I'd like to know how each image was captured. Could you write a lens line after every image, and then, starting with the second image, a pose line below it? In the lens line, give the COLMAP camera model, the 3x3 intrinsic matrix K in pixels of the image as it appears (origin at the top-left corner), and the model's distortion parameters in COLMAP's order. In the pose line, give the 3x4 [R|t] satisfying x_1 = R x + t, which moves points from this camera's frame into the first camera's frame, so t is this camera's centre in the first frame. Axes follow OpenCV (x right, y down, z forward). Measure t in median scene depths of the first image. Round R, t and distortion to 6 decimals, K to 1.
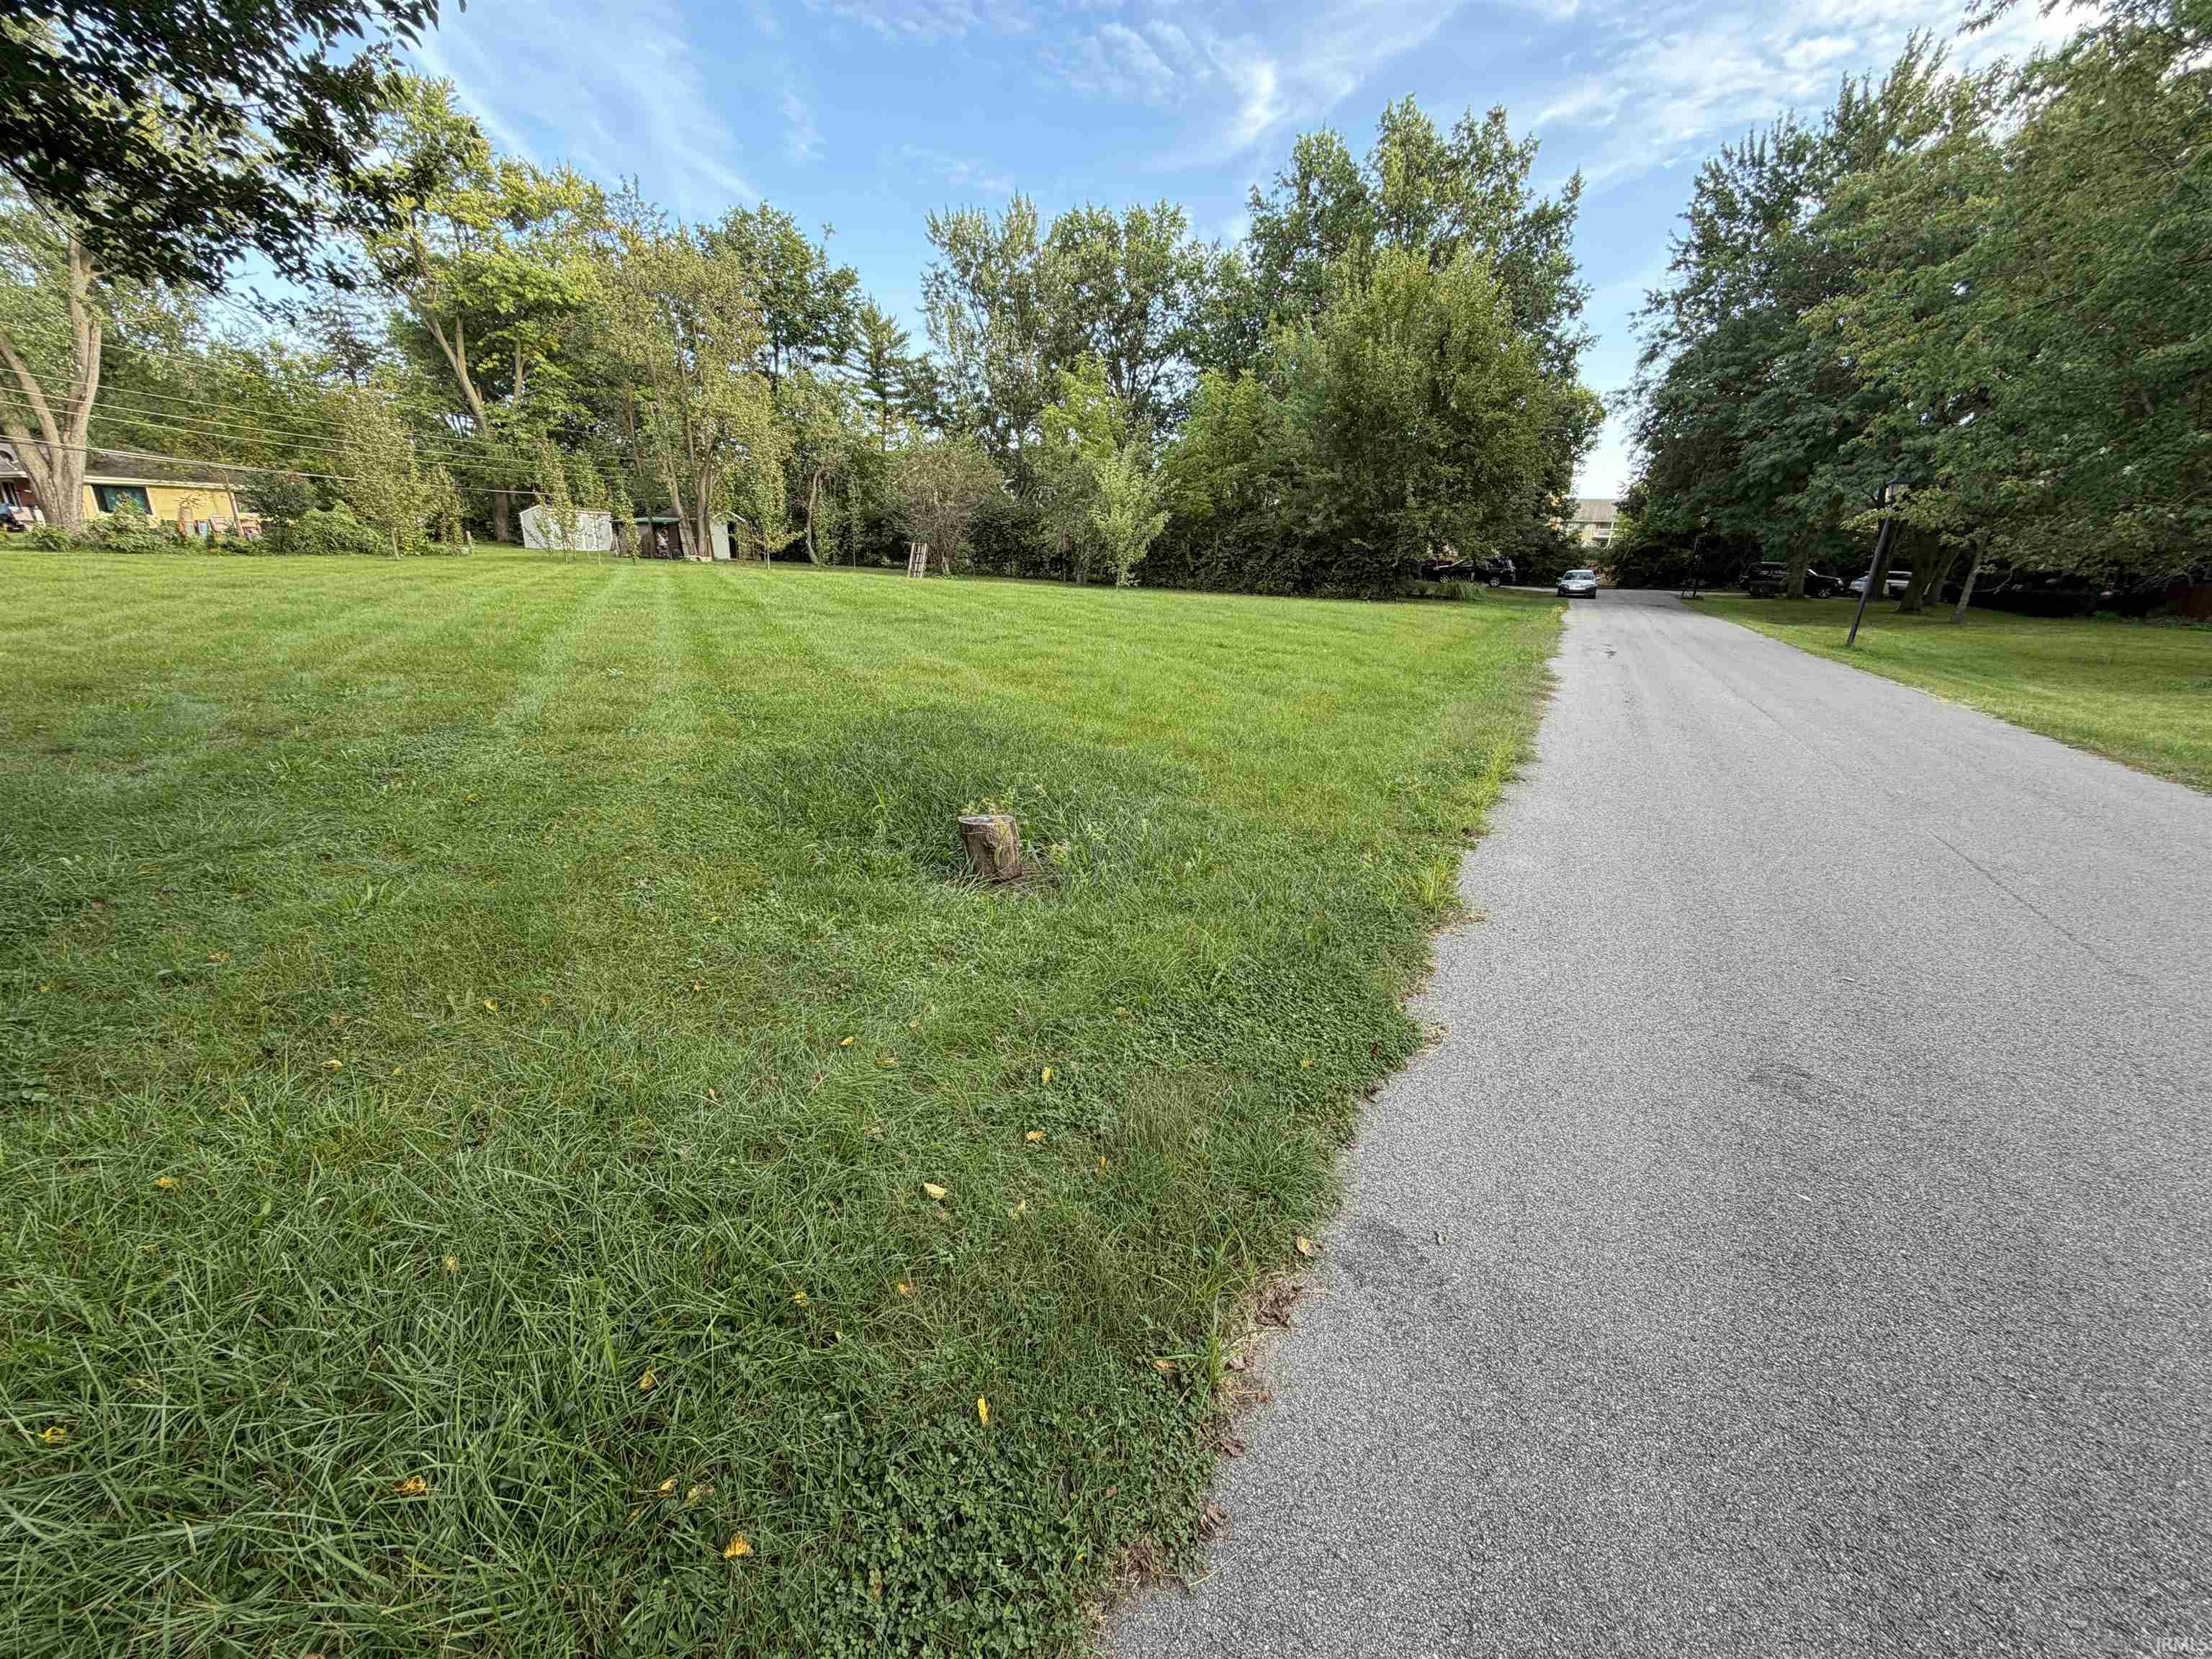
lens RADIAL K [[873.3, 0, 1096.9], [0, 873.3, 832.3], [0, 0, 1]] dist [0.000306, -0.000431]
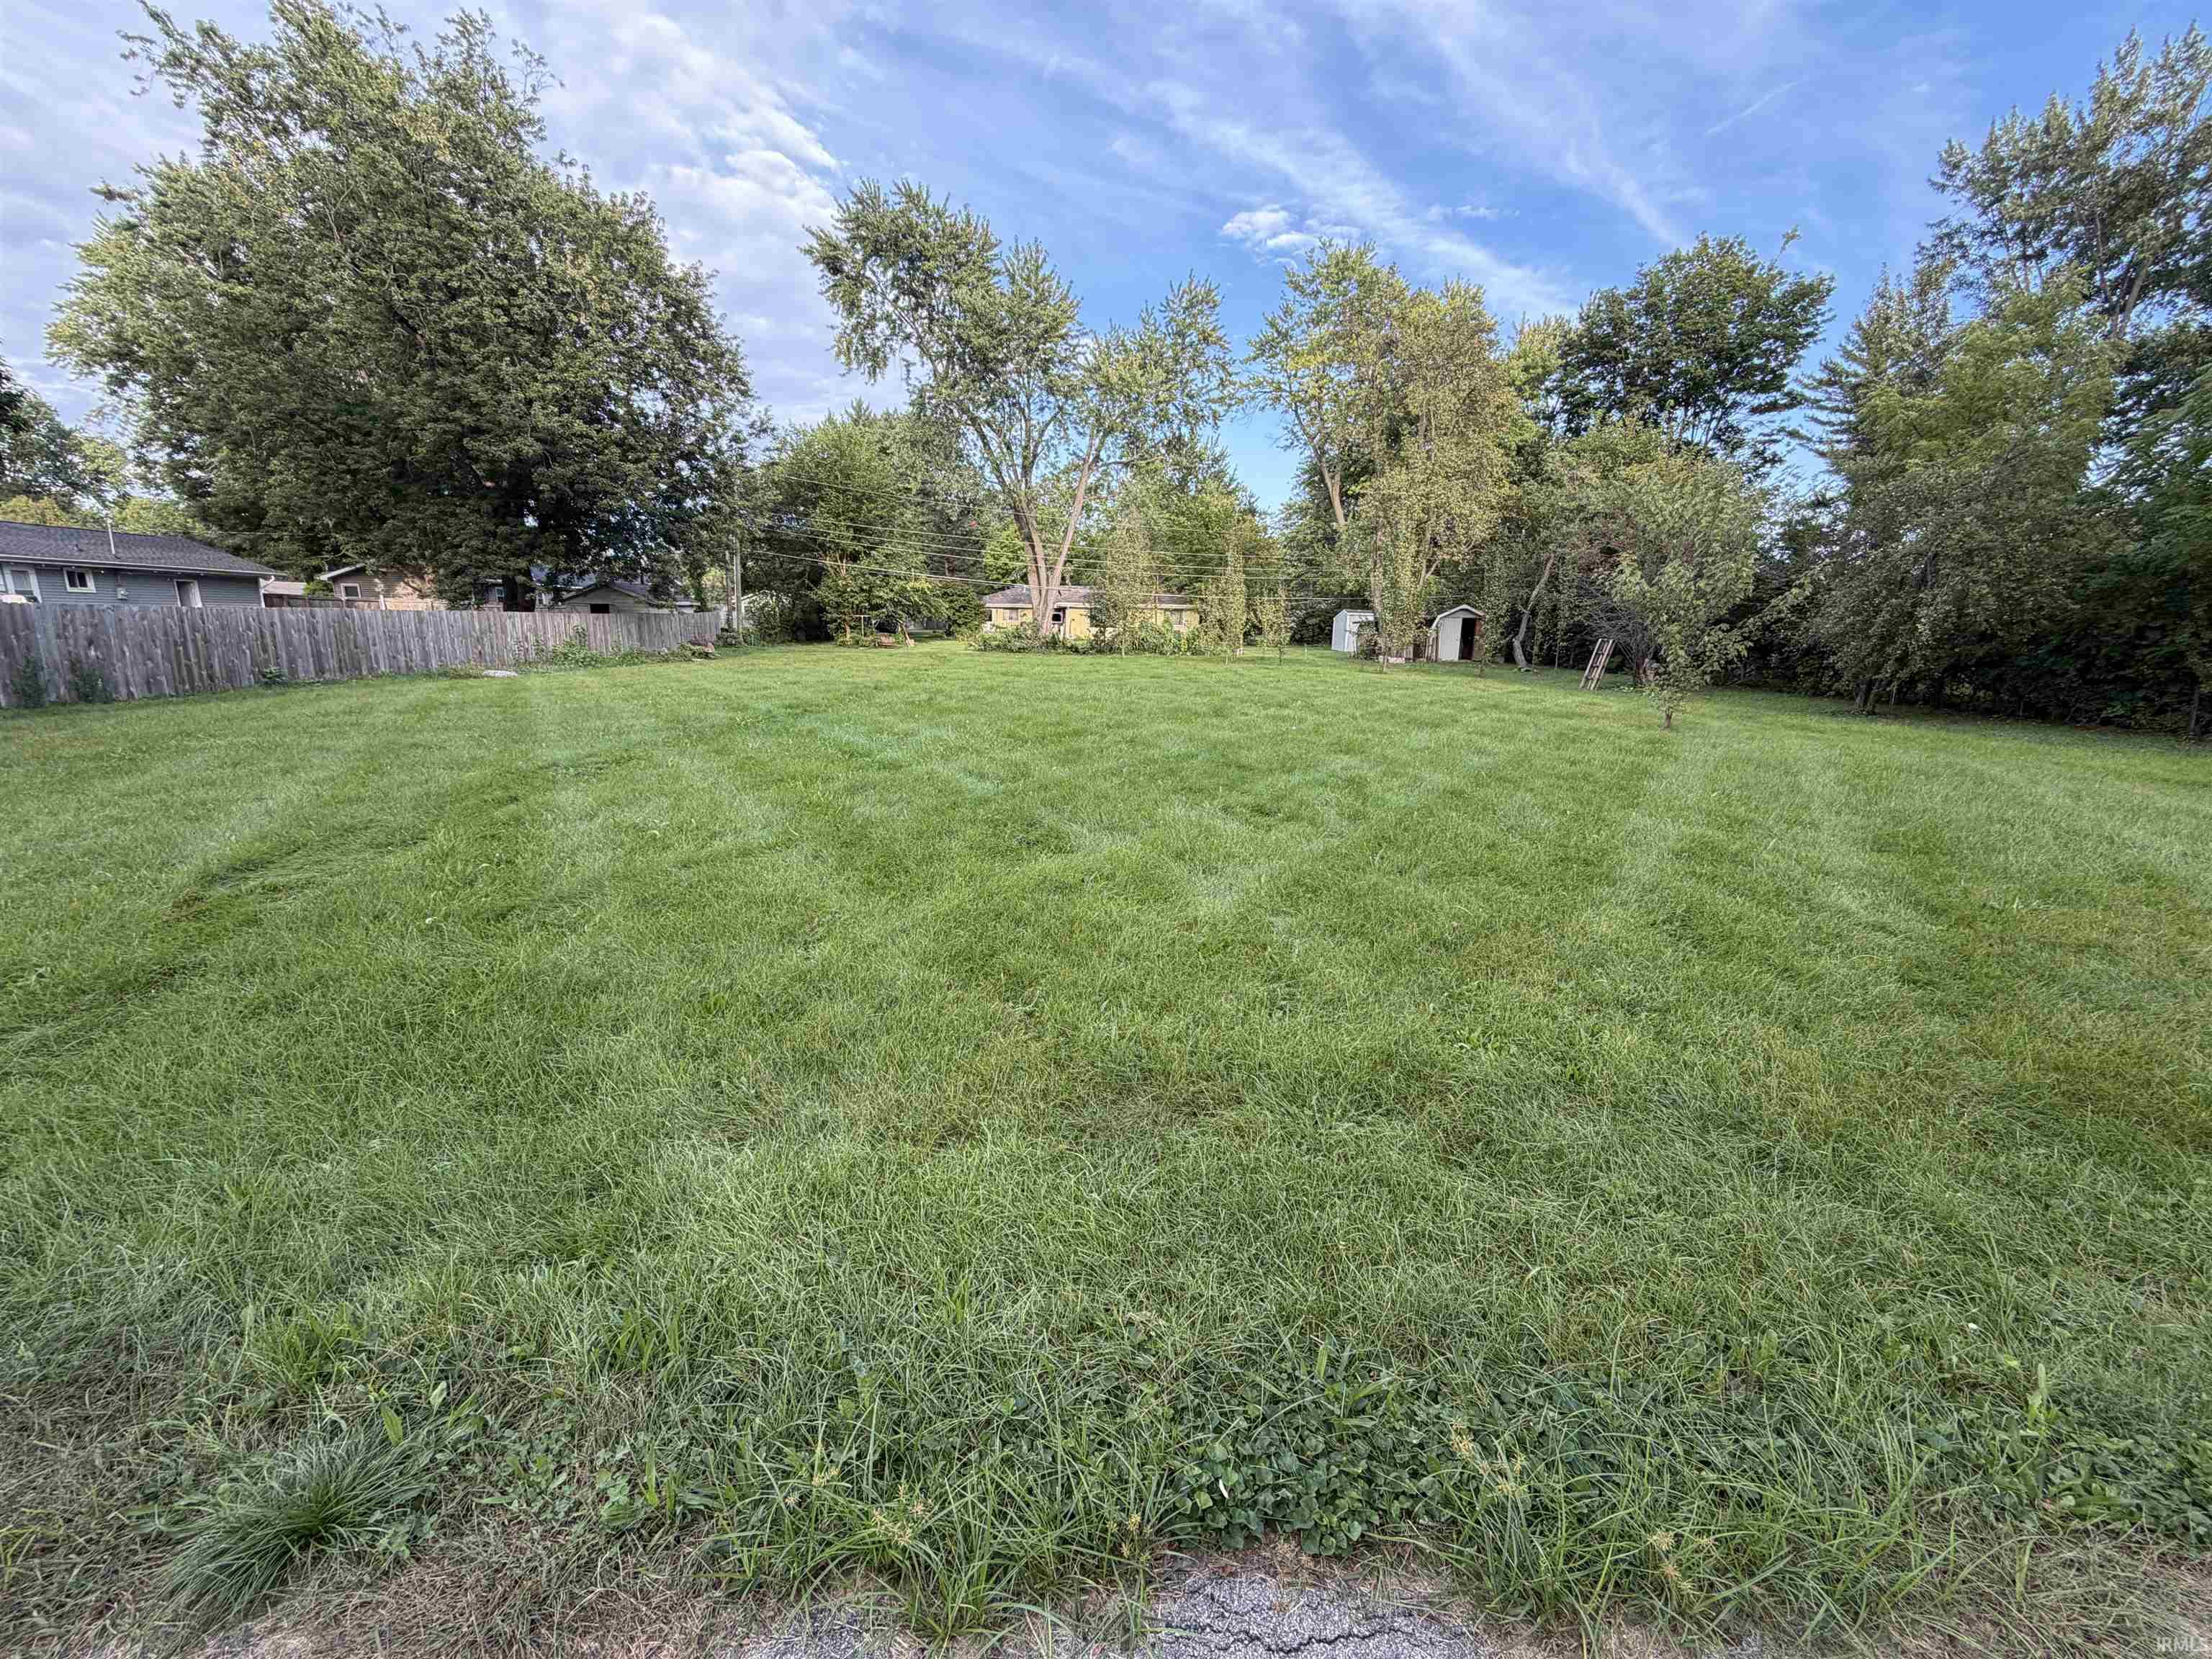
lens RADIAL K [[873.3, 0, 1108.1], [0, 873.3, 828.4], [0, 0, 1]] dist [0.000306, -0.000431]
pose [[0.478538, 0.171293, -0.861197, 1.507595], [-0.269039, 0.962218, 0.041891, -0.764299], [0.835834, 0.211649, 0.506543, 2.447422]]
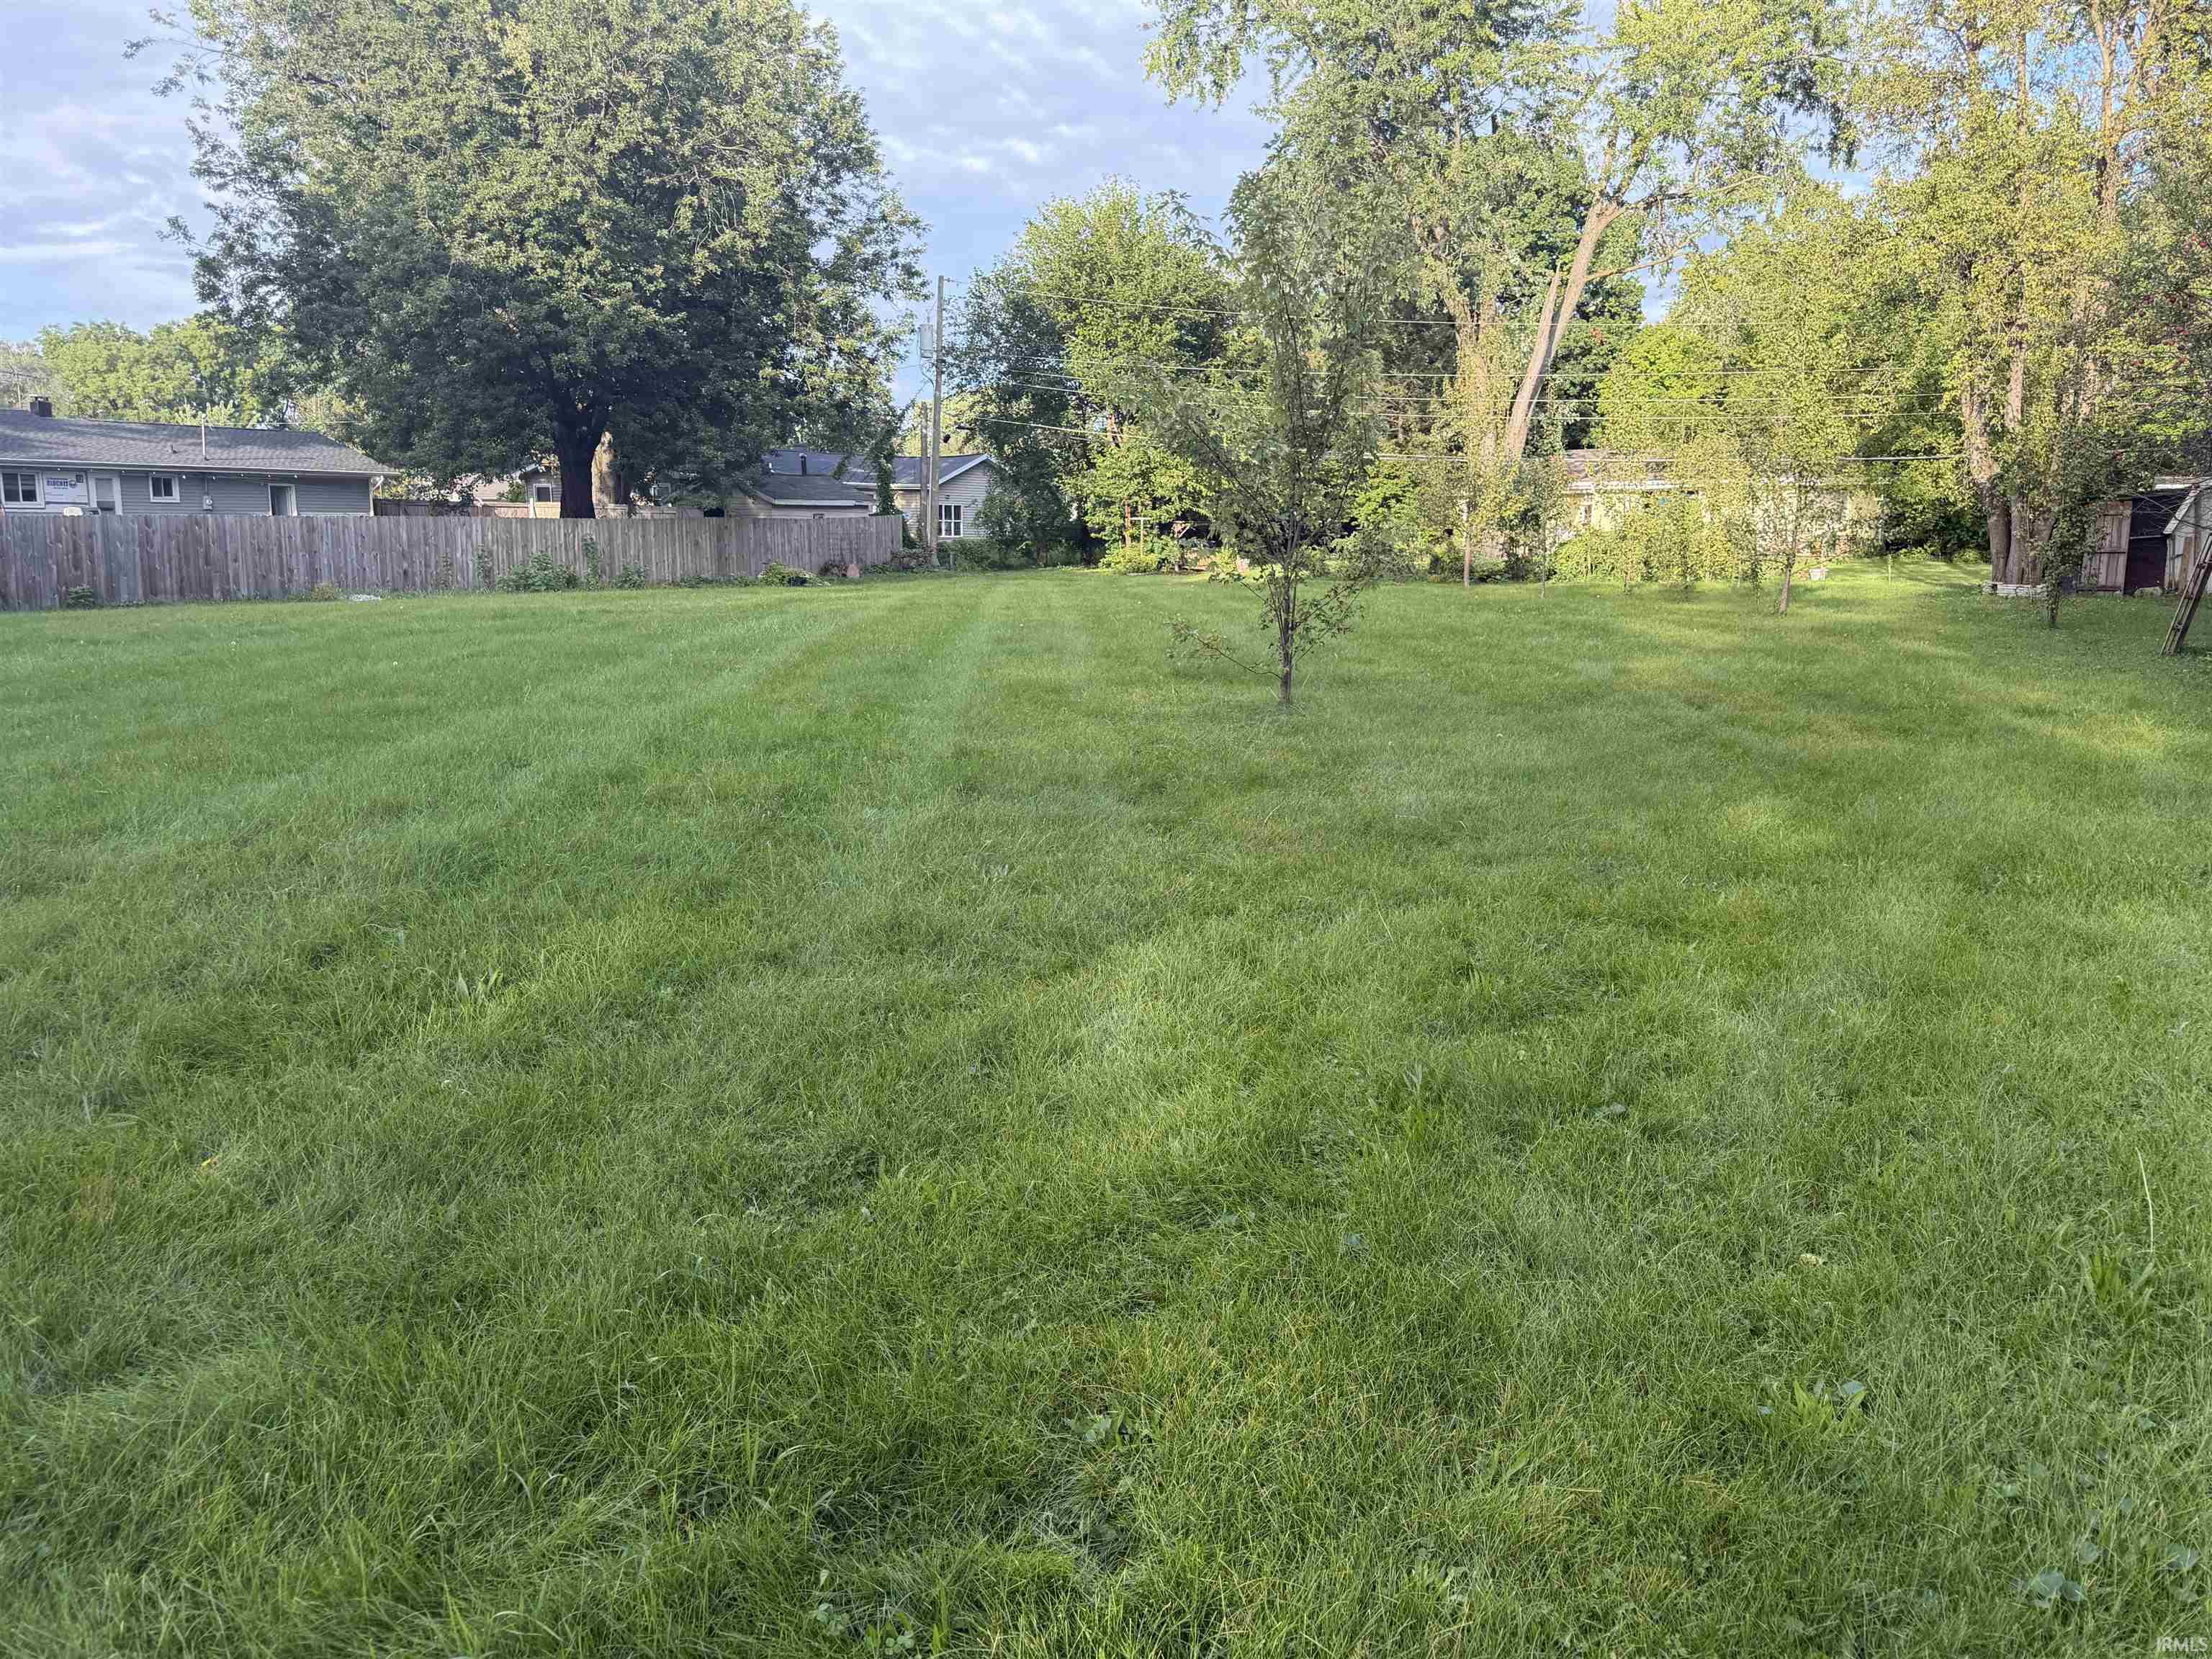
lens RADIAL K [[1737.2, 0, 1117.9], [0, 1737.2, 836.1], [0, 0, 1]] dist [0.051240, -0.053651]
pose [[-0.050470, 0.136226, -0.989391, 2.461068], [-0.311070, 0.939232, 0.145187, -1.449822], [0.949046, 0.315097, -0.005027, 4.773239]]
